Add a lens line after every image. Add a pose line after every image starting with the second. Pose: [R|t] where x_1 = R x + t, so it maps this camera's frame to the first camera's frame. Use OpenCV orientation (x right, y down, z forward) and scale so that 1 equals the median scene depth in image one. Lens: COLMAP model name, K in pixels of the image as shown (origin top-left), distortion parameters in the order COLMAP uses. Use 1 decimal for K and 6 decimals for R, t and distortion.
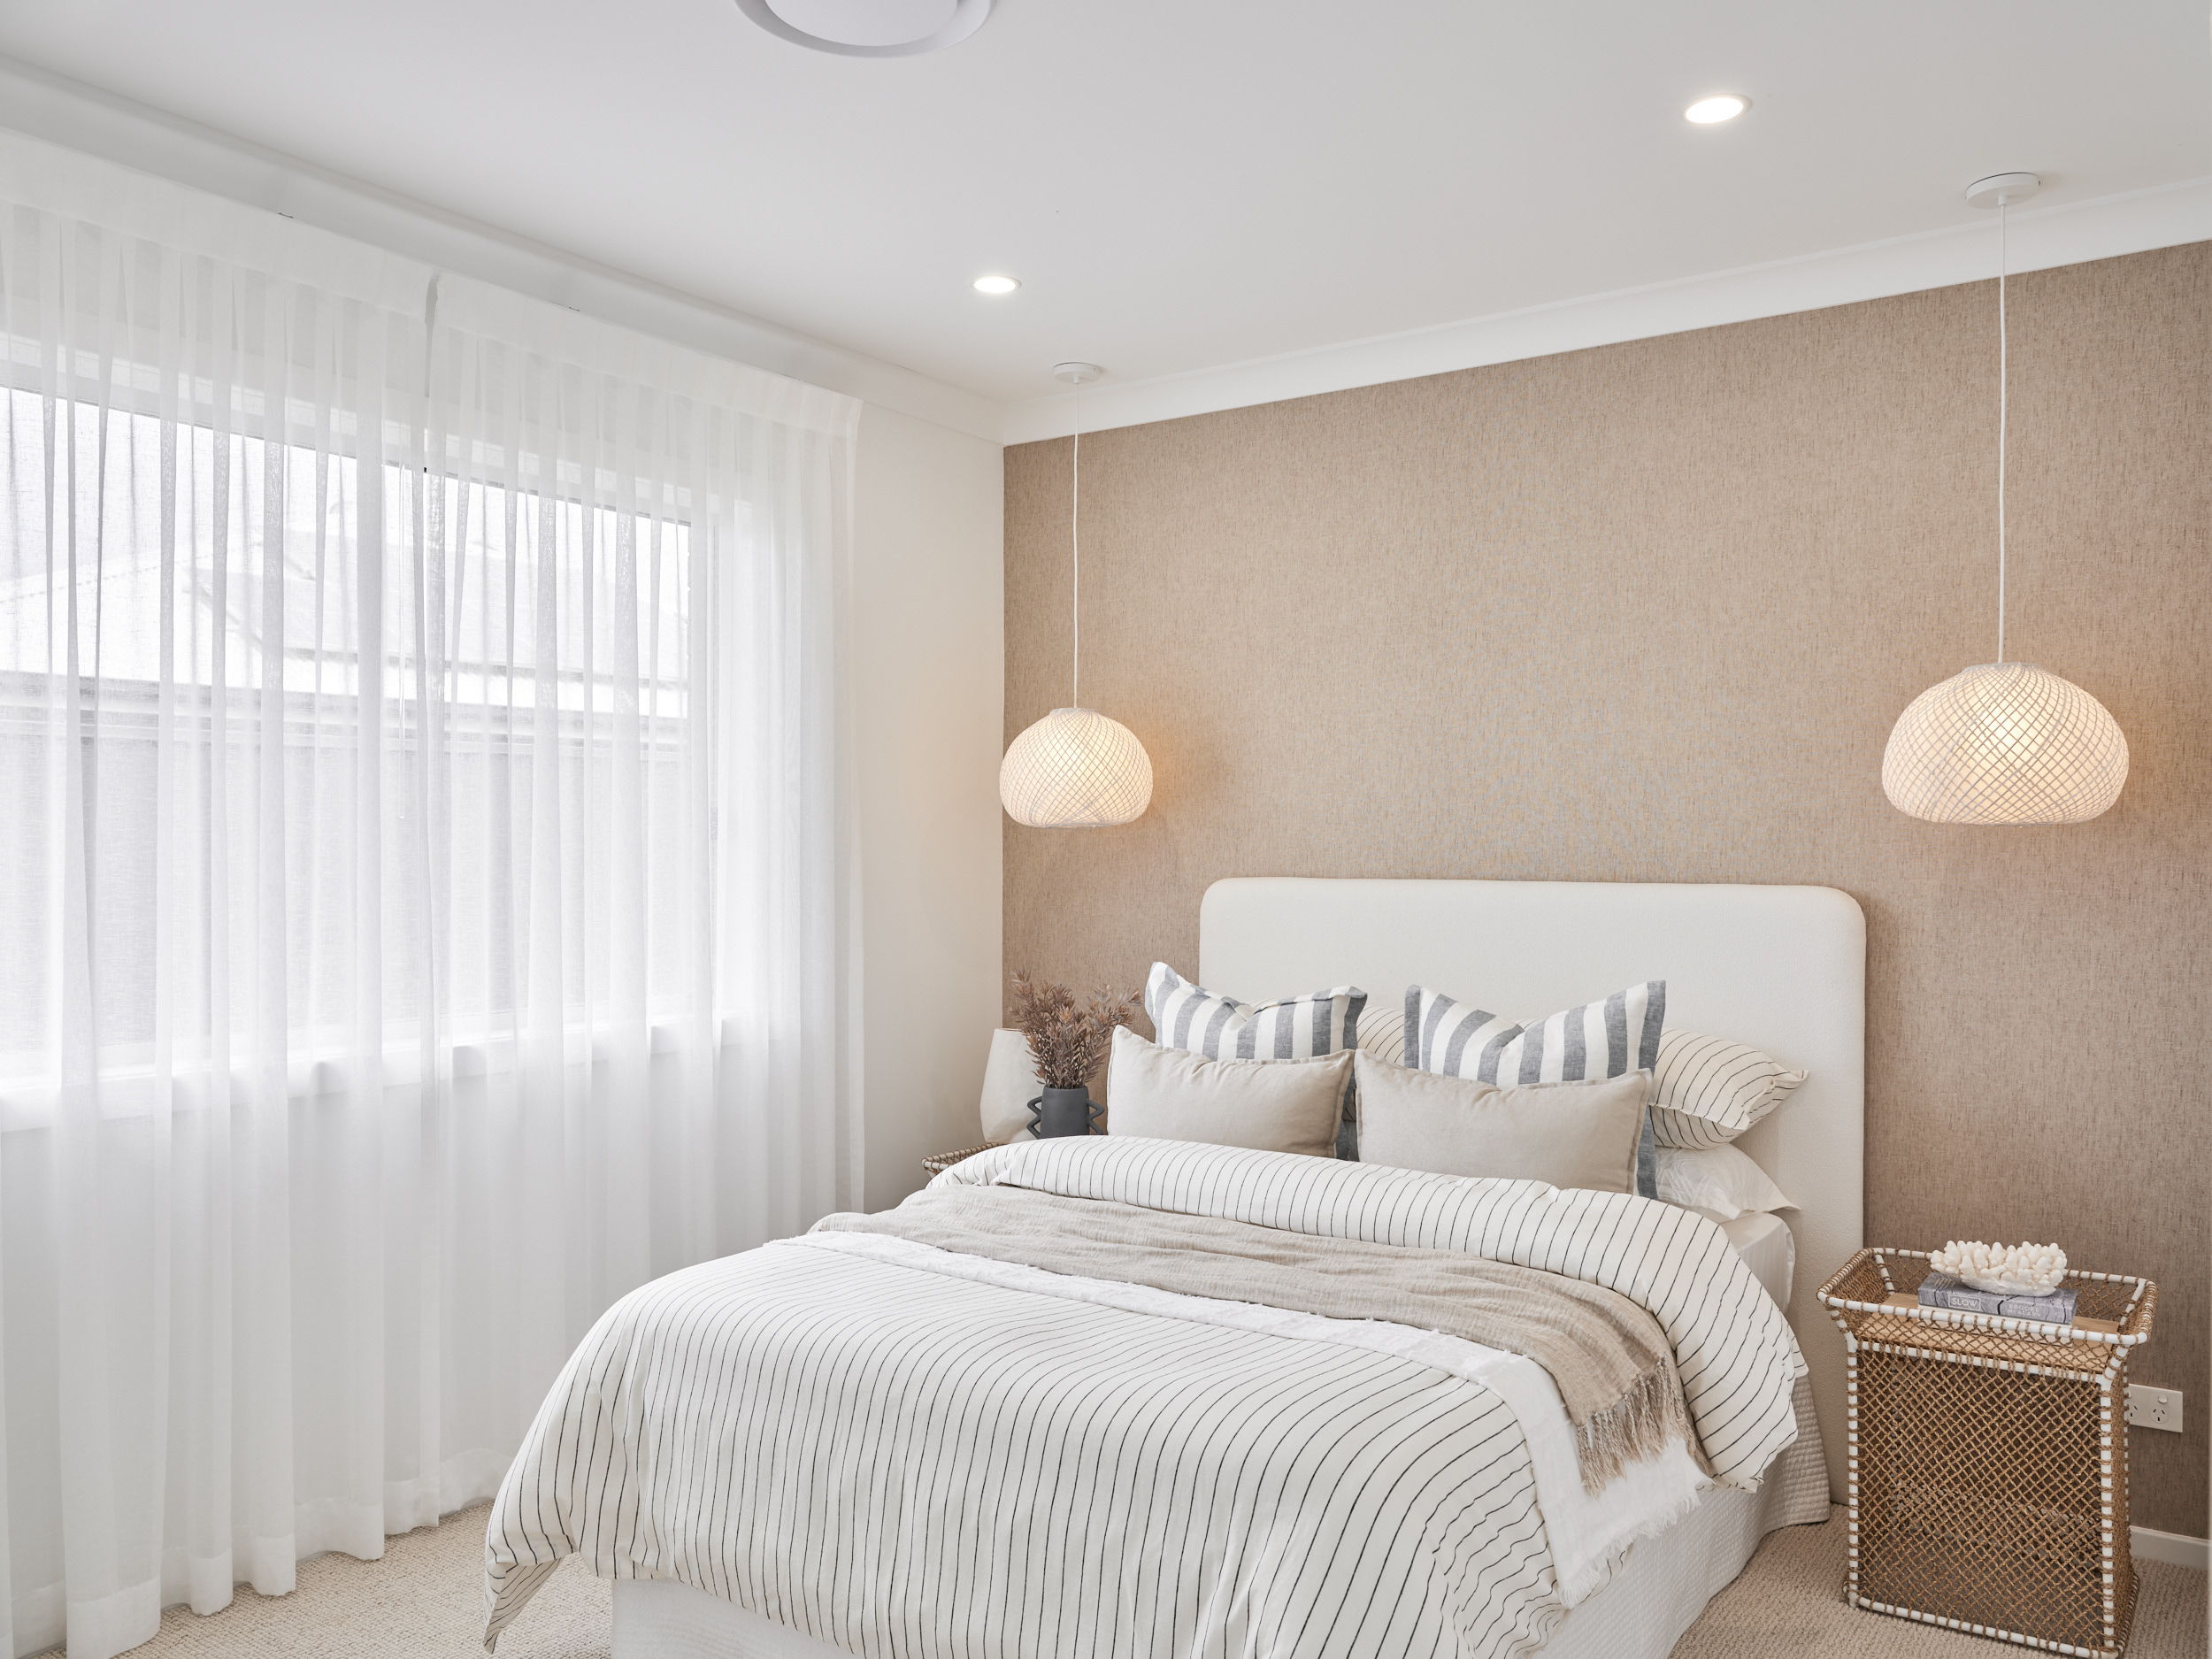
lens RADIAL K [[1605.3, 0, 1106.0], [0, 1605.3, 829.5], [0, 0, 1]] dist [-0.007788, -0.001595]
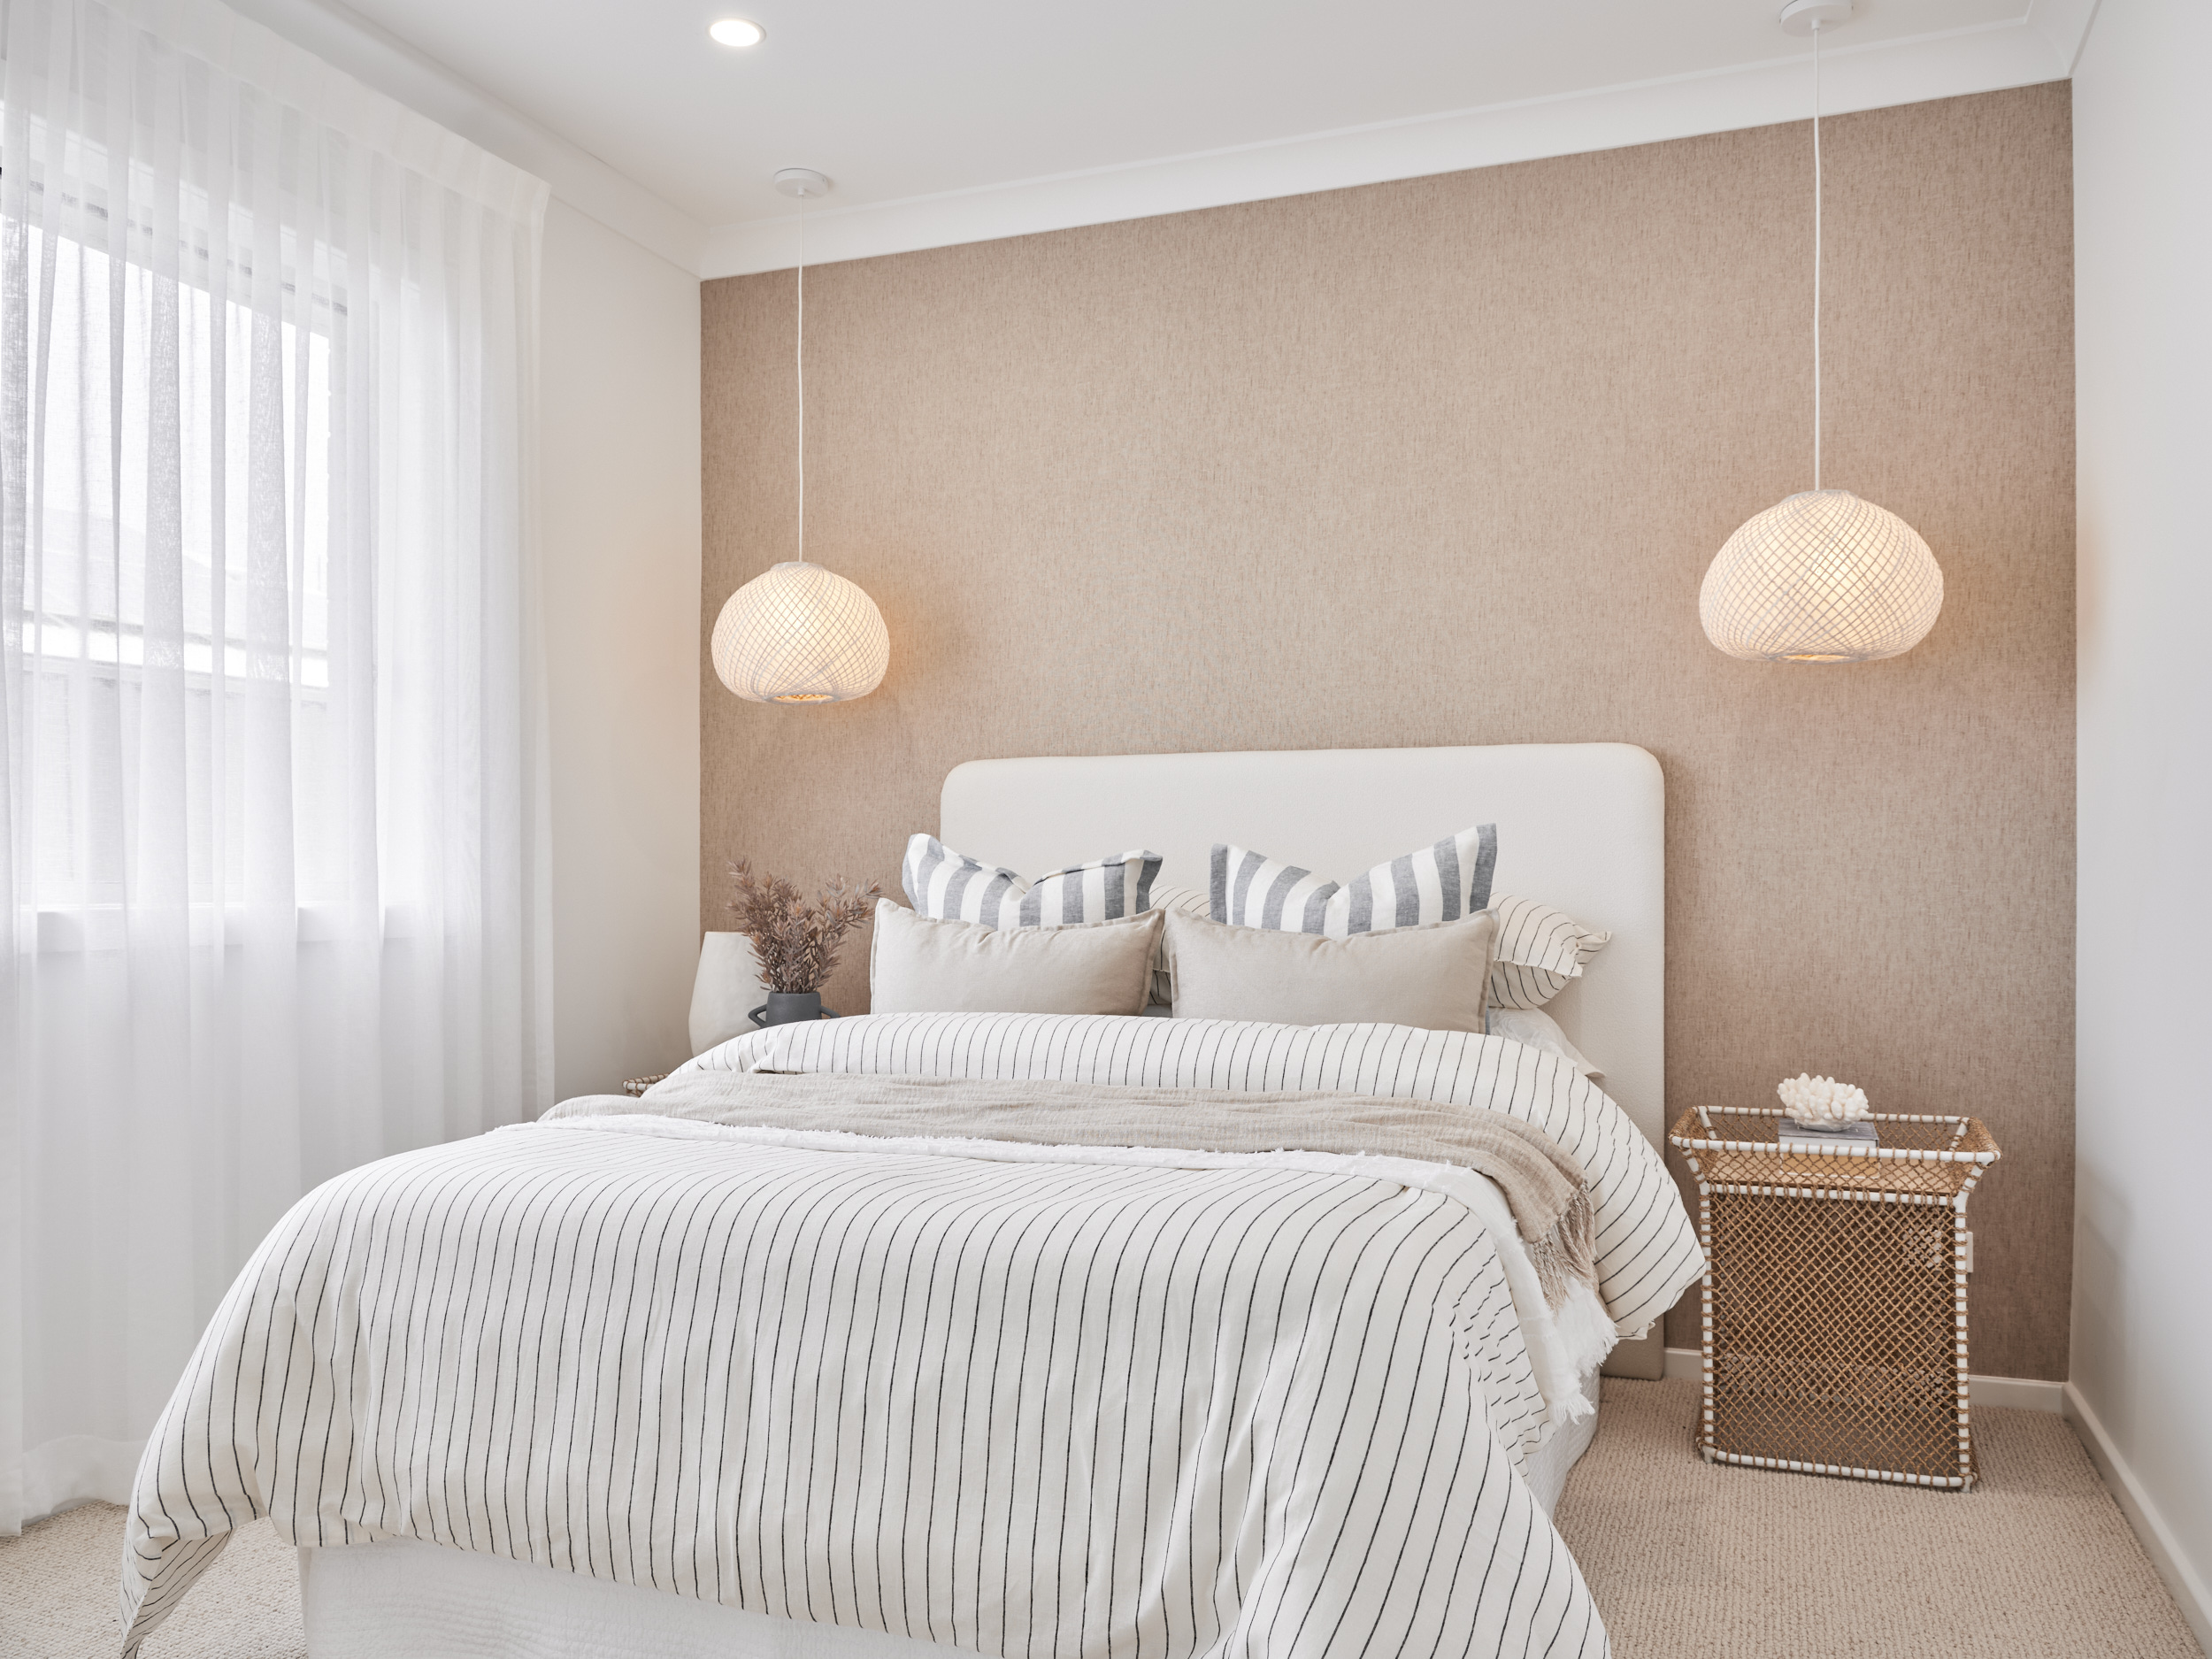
lens RADIAL K [[1651.9, 0, 1106.0], [0, 1651.9, 829.5], [0, 0, 1]] dist [-0.006820, -0.007657]
pose [[0.972094, 0.000057, 0.234591, -0.089109], [0.000121, 1.000000, -0.000744, 0.090791], [-0.234591, 0.000752, 0.972094, 0.110623]]
